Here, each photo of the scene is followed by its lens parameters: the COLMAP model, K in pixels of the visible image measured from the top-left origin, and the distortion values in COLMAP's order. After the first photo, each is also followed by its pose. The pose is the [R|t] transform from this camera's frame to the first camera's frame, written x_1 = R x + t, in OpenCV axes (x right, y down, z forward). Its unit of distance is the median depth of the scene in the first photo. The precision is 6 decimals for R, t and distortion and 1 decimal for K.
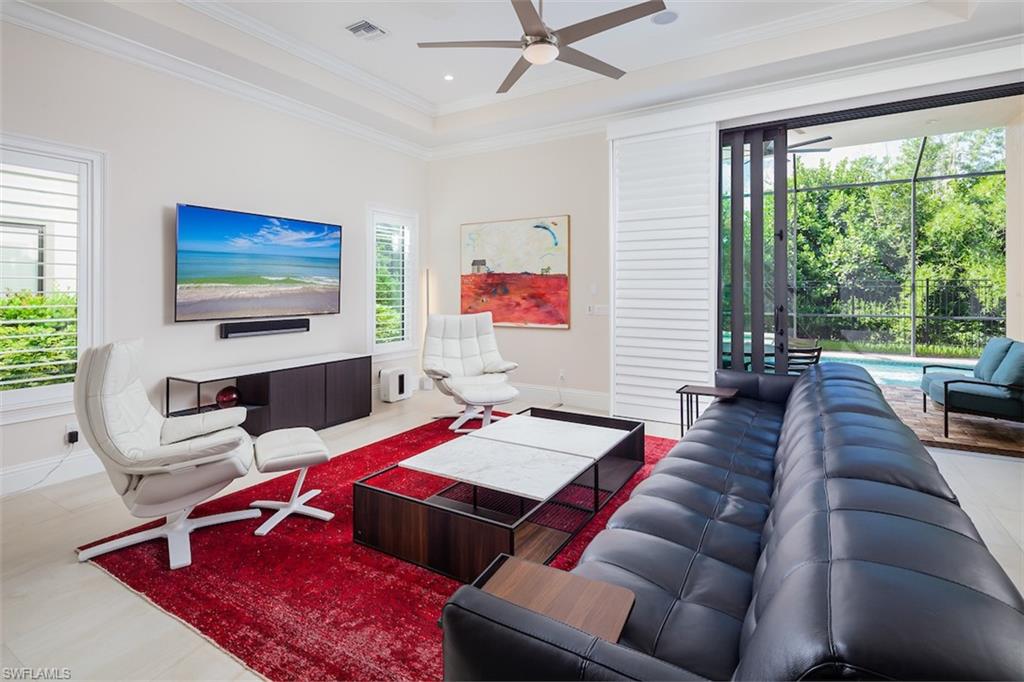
lens RADIAL K [[497.3, 0, 504.3], [0, 497.3, 290.7], [0, 0, 1]] dist [-0.000863, 0.000084]
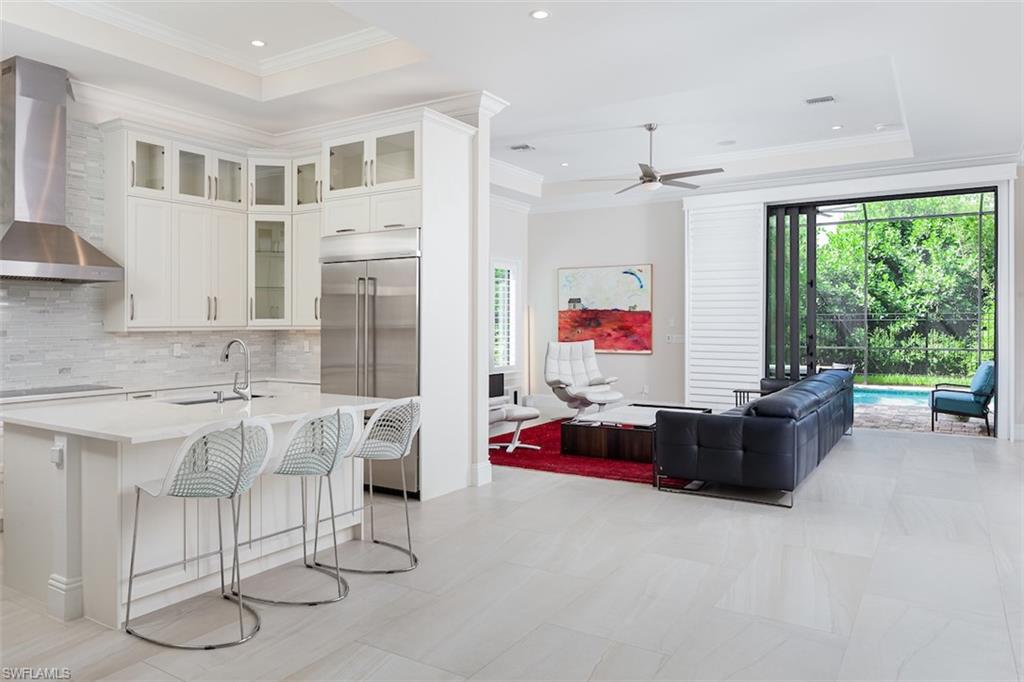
lens RADIAL K [[666.1, 0, 526.1], [0, 666.1, 324.1], [0, 0, 1]] dist [0.003437, -0.000155]
pose [[0.999983, 0.001167, 0.005790, -0.176651], [-0.001173, 0.999999, 0.001134, -0.000895], [-0.005789, -0.001141, 0.999983, -0.613798]]
